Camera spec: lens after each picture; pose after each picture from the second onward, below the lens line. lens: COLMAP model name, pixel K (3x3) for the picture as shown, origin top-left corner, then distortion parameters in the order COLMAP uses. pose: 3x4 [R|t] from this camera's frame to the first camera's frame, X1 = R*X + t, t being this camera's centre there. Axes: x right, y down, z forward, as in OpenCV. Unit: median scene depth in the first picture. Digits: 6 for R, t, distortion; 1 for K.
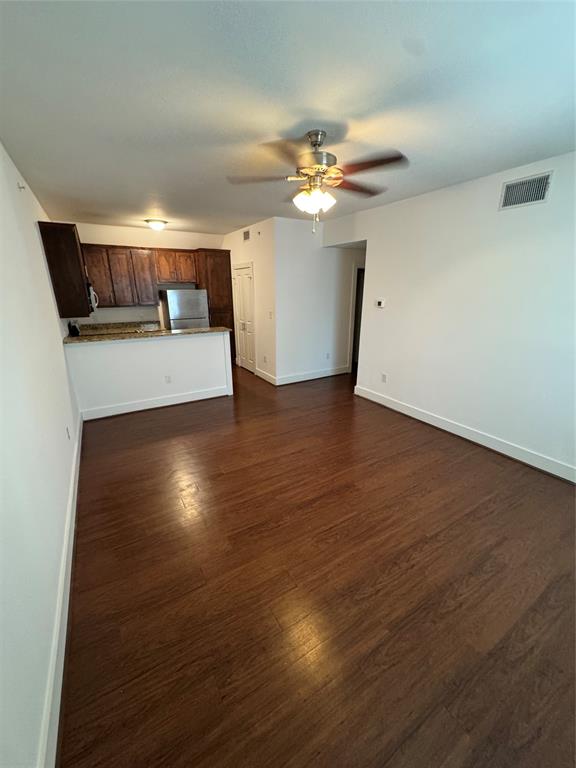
lens RADIAL K [[306.1, 0, 288.9], [0, 306.1, 384.3], [0, 0, 1]] dist [-0.000645, -0.000274]
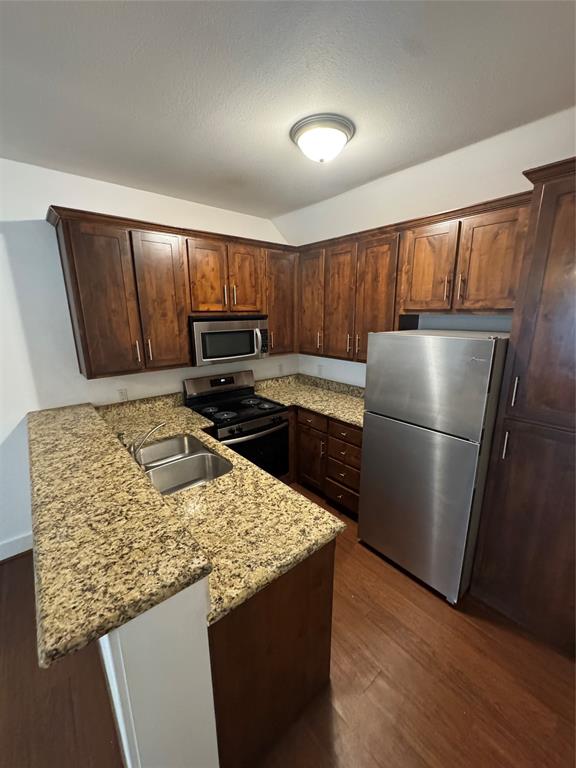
lens RADIAL K [[306.1, 0, 290.0], [0, 306.1, 383.2], [0, 0, 1]] dist [-0.000645, -0.000274]
pose [[0.178961, 0.227076, -0.957293, -0.053905], [-0.300309, 0.939173, 0.166637, -0.274676], [0.936903, 0.257663, 0.236268, 0.814315]]
